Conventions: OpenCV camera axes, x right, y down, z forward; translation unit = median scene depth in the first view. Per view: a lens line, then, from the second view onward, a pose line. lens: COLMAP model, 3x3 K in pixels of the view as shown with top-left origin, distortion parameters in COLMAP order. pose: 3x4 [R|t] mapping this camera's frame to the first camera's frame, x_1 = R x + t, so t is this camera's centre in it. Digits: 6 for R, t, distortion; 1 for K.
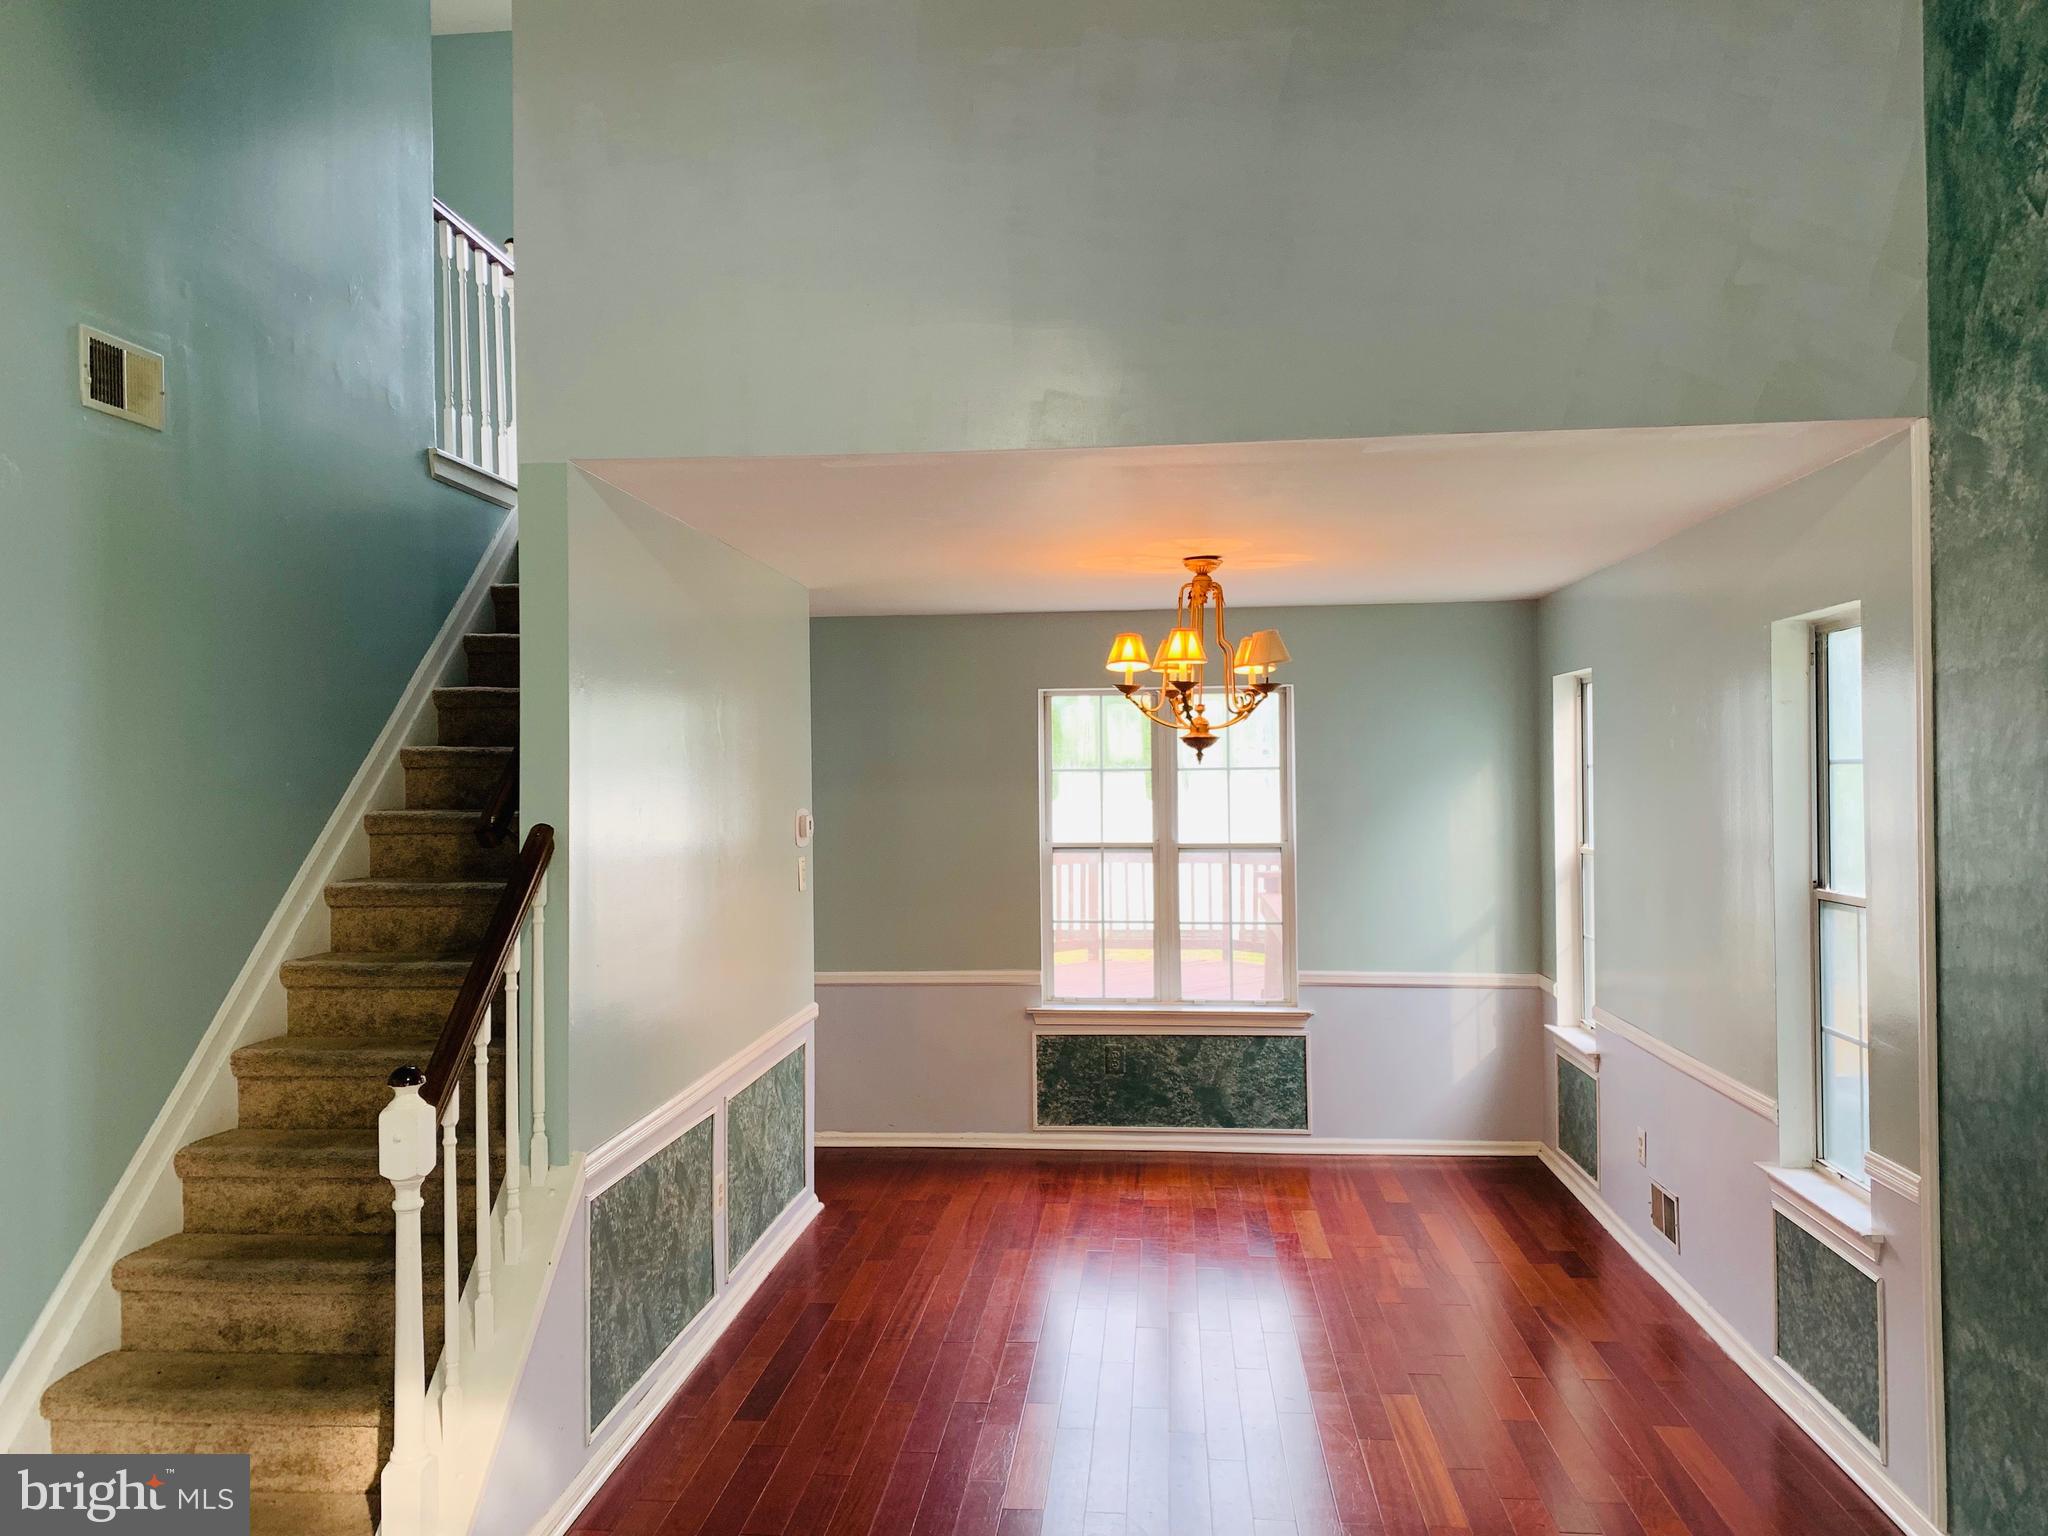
lens RADIAL K [[1616.1, 0, 1017.5], [0, 1616.1, 763.0], [0, 0, 1]] dist [0.011117, -0.006006]
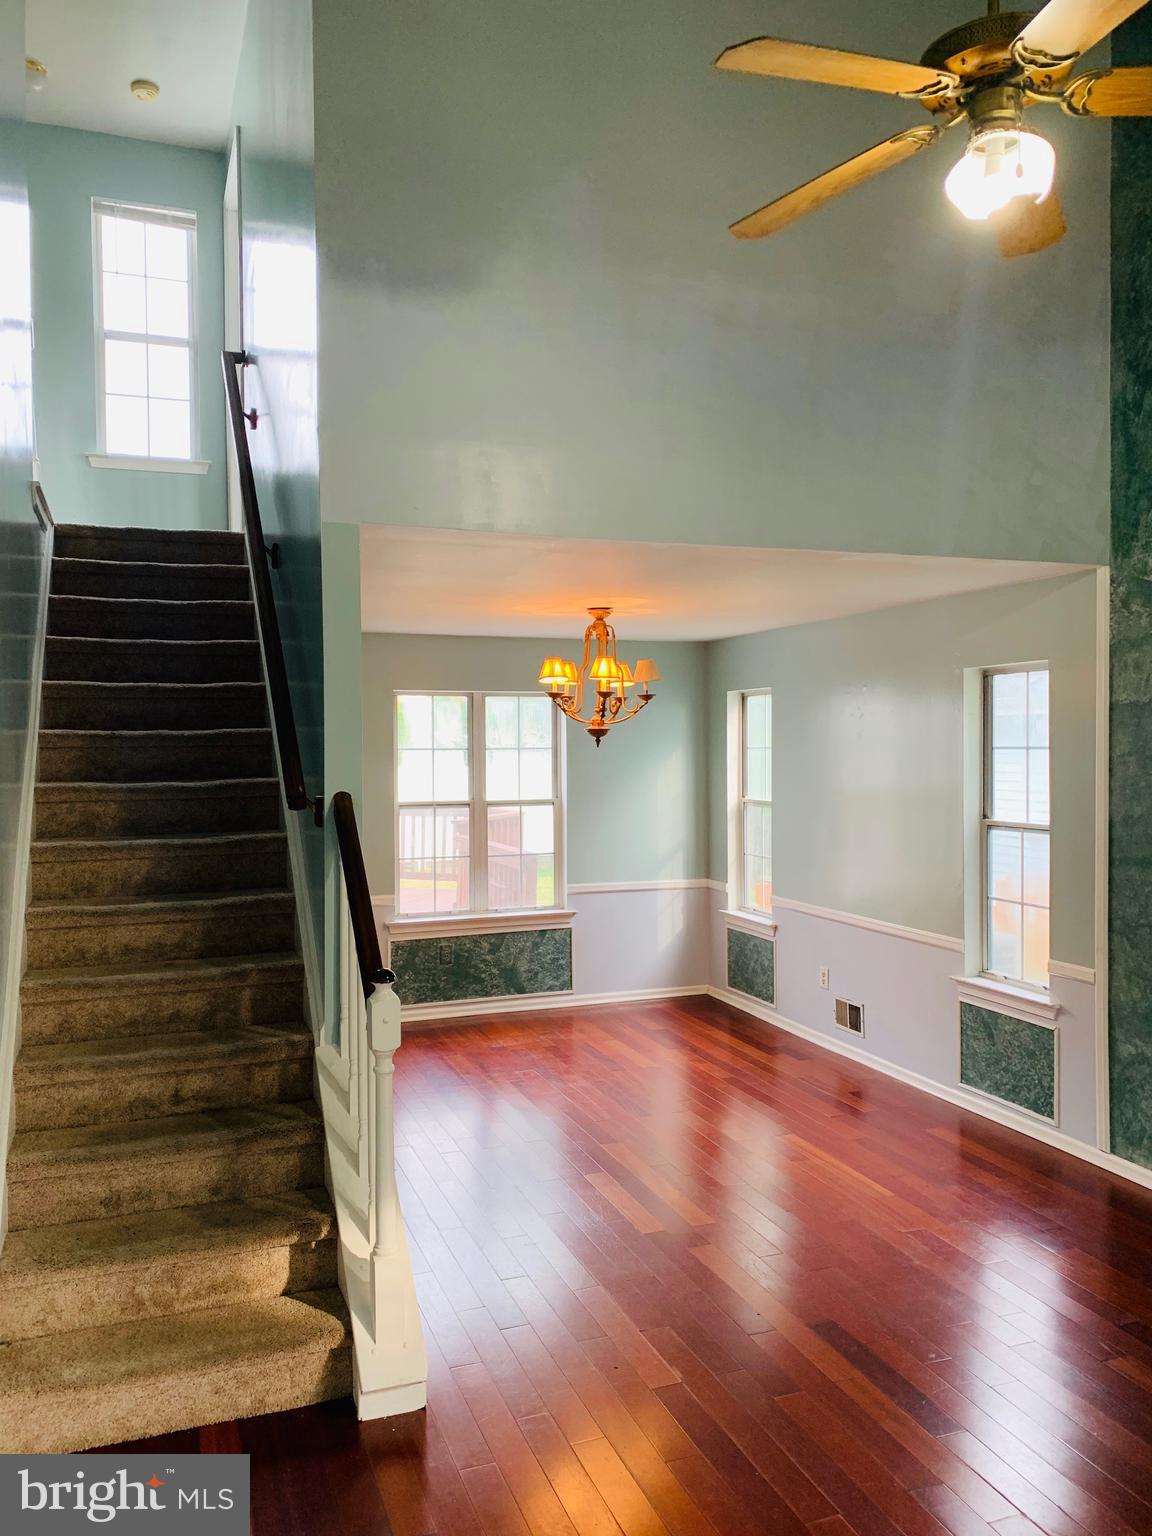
lens RADIAL K [[1212.1, 0, 576.0], [0, 1212.1, 768.0], [0, 0, 1]] dist [0.011117, -0.006006]
pose [[0.896227, -0.005026, 0.443566, -0.463623], [-0.005796, 0.999718, 0.023040, -0.005898], [-0.443557, -0.023220, 0.895945, 0.005572]]
